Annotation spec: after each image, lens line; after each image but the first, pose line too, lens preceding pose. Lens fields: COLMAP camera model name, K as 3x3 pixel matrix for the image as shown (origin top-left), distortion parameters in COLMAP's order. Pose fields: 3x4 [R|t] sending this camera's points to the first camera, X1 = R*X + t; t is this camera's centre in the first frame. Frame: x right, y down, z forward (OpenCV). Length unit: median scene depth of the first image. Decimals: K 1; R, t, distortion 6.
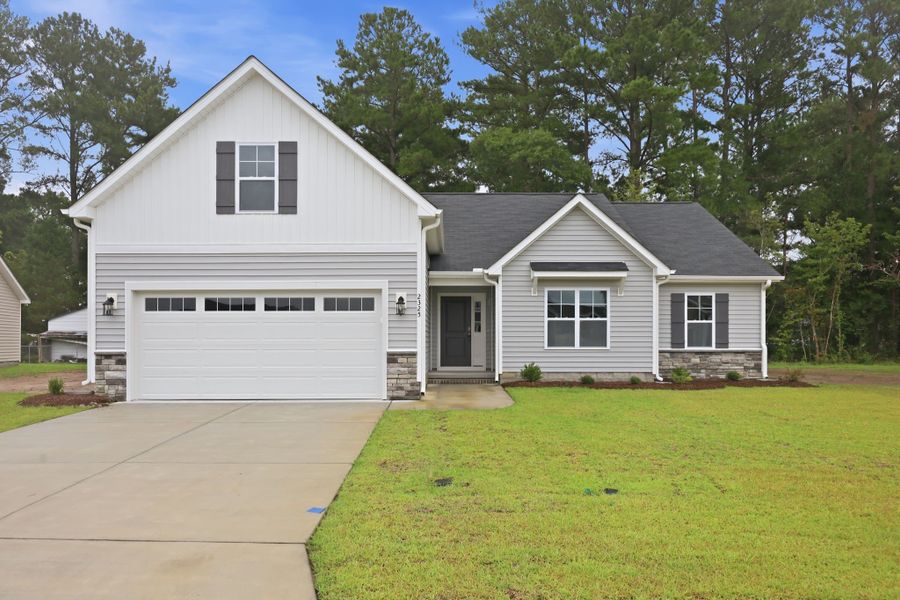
lens RADIAL K [[661.4, 0, 452.1], [0, 661.4, 339.7], [0, 0, 1]] dist [-0.001643, 0.000779]
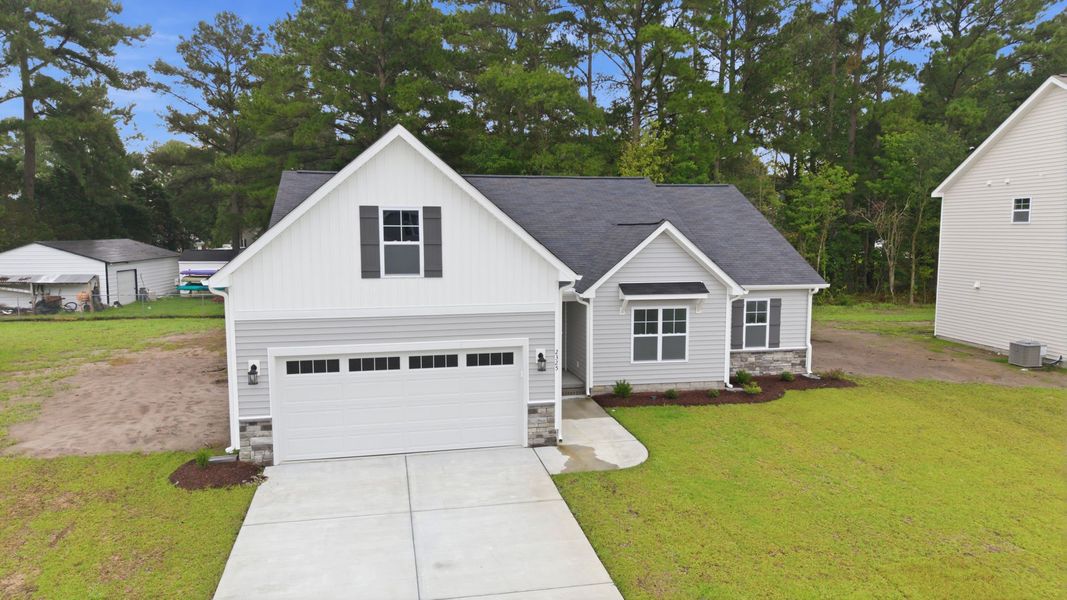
lens RADIAL K [[710.9, 0, 528.5], [0, 710.9, 301.6], [0, 0, 1]] dist [0.080183, -0.147423]
pose [[0.980568, -0.021664, 0.194979, -0.248117], [0.000569, 0.994194, 0.107599, -0.211063], [-0.196178, -0.105398, 0.974887, -0.088837]]
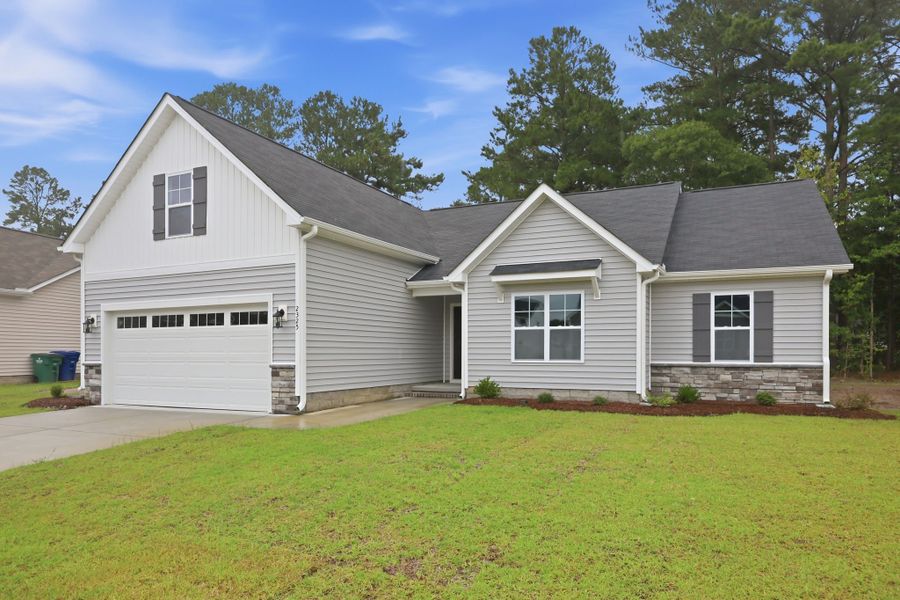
lens RADIAL K [[597.1, 0, 451.0], [0, 597.1, 350.2], [0, 0, 1]] dist [-0.002198, 0.003471]
pose [[0.903149, -0.002263, -0.429321, 0.412411], [0.003066, 0.999995, 0.001179, -0.003451], [0.429316, -0.002381, 0.903151, 0.235028]]
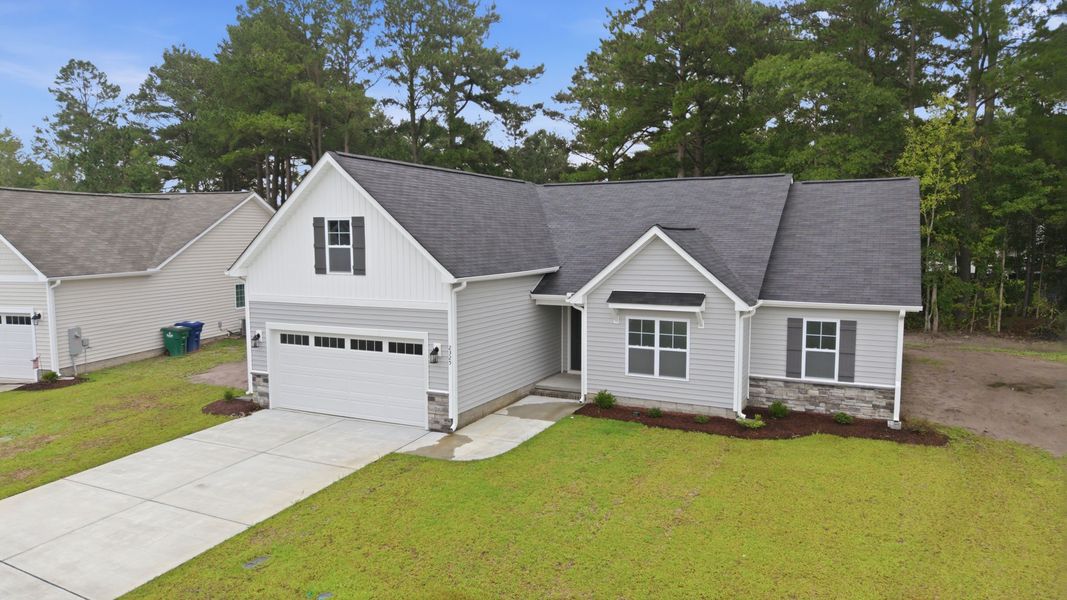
lens RADIAL K [[710.9, 0, 528.5], [0, 710.9, 301.6], [0, 0, 1]] dist [0.080183, -0.147423]
pose [[0.892515, 0.037974, -0.449416, 0.498717], [0.006970, 0.995169, 0.097931, -0.209499], [0.450963, -0.090537, 0.887939, -0.043731]]
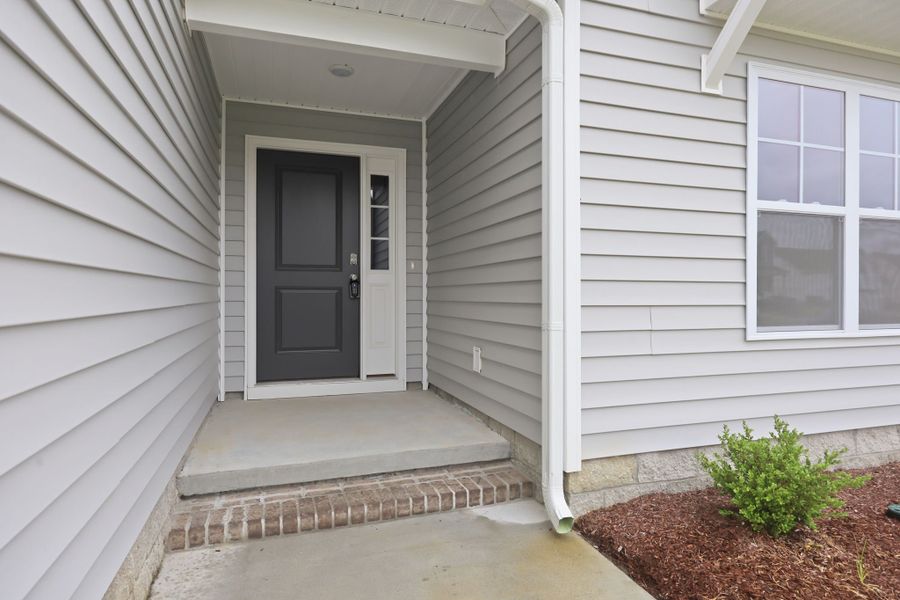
lens RADIAL K [[514.4, 0, 450.0], [0, 514.4, 300.0], [0, 0, 1]] dist [0.000355, 0.000214]
pose [[0.948672, -0.001236, 0.316258, -0.009317], [-0.003828, 0.999874, 0.015391, -0.001444], [-0.316237, -0.015812, 0.948548, 0.867201]]
